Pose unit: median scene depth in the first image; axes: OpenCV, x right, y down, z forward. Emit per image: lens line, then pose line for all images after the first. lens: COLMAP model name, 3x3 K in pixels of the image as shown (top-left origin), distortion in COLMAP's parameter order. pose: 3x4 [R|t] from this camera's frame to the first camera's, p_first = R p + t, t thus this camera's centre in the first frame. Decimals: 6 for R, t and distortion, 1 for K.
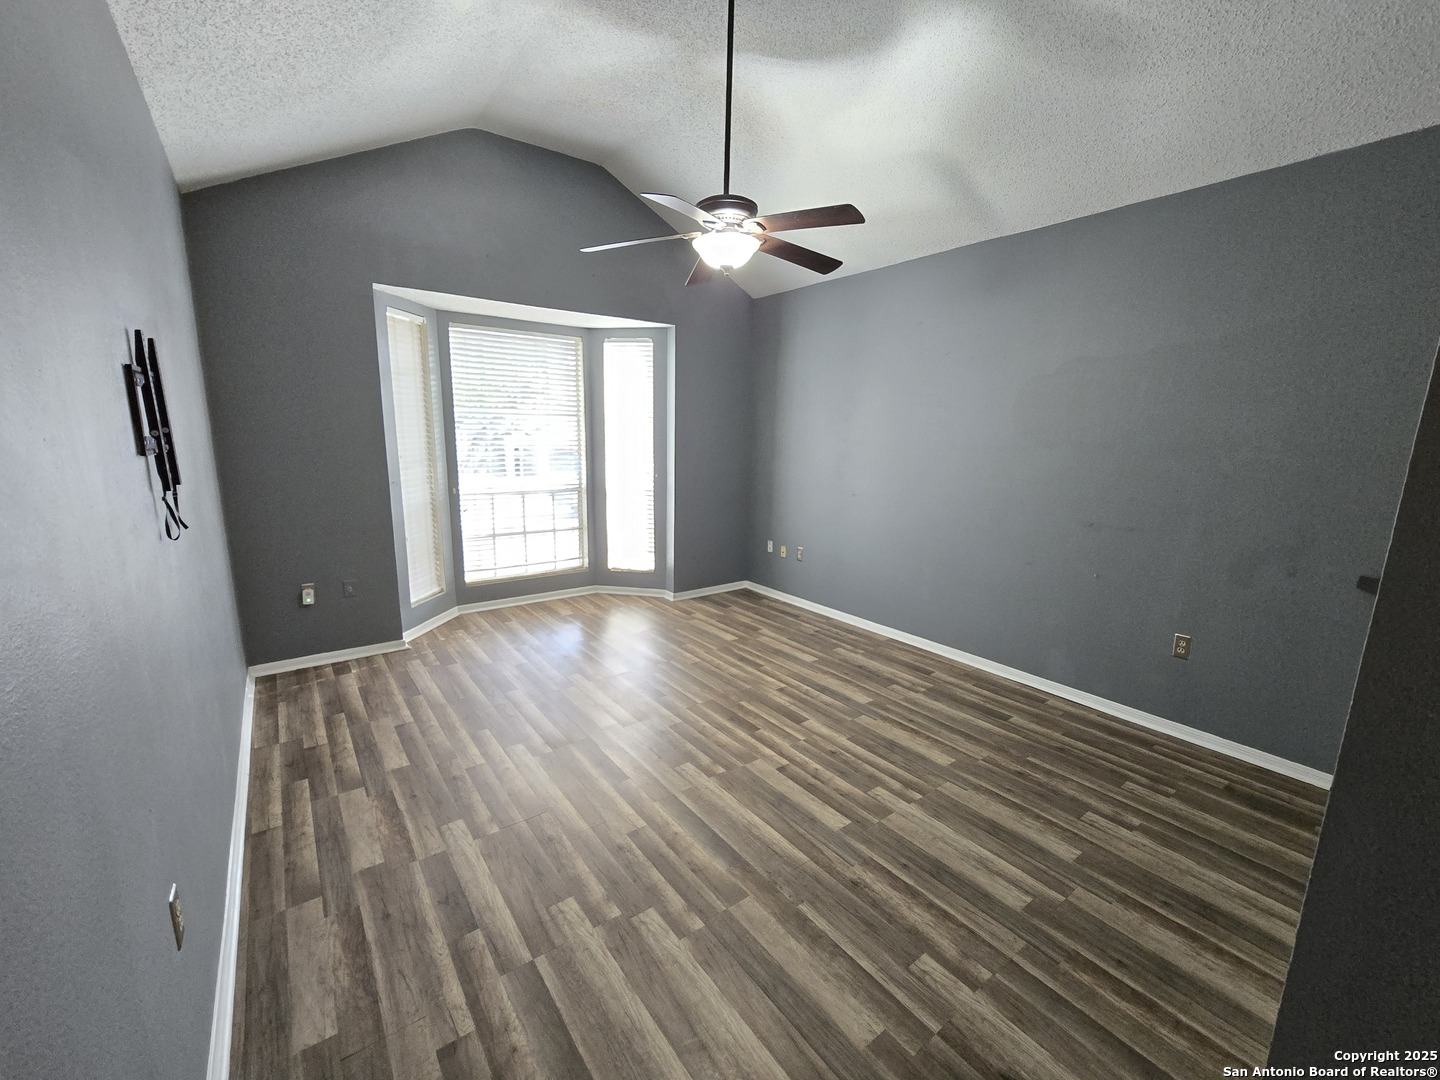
lens RADIAL K [[586.3, 0, 725.2], [0, 586.3, 543.1], [0, 0, 1]] dist [-0.010082, 0.002270]
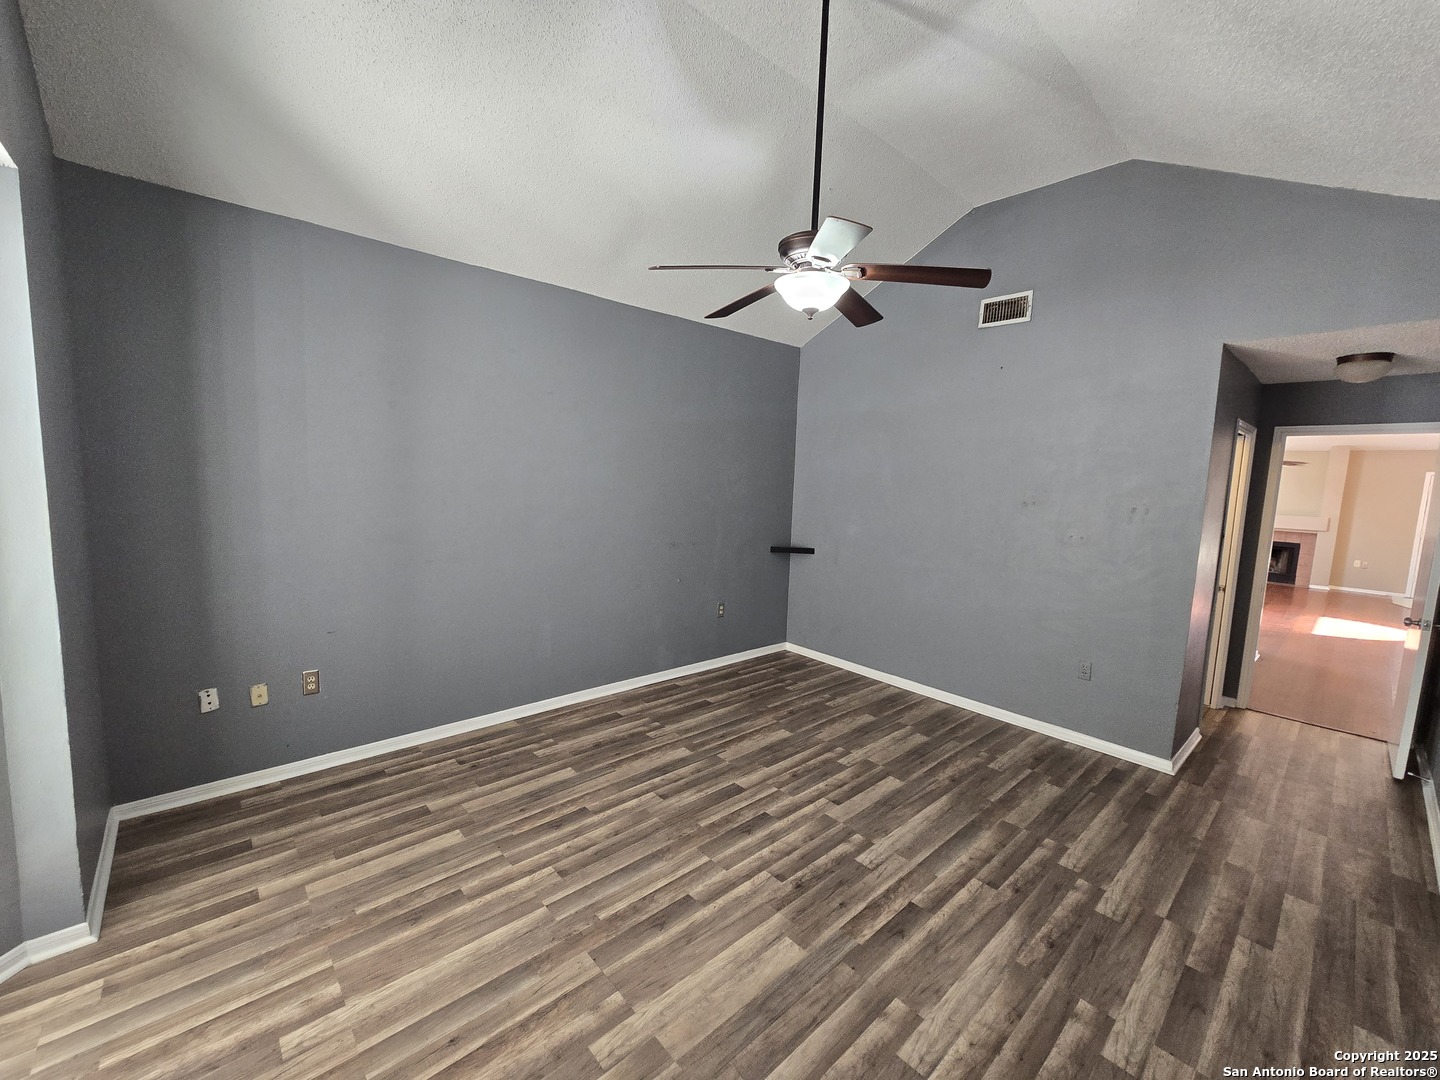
lens RADIAL K [[586.3, 0, 725.3], [0, 586.3, 538.3], [0, 0, 1]] dist [-0.010082, 0.002270]
pose [[-0.081752, -0.128404, 0.988347, -0.760216], [0.156134, 0.977772, 0.139944, -0.228533], [-0.984347, 0.165755, -0.059887, 1.025154]]
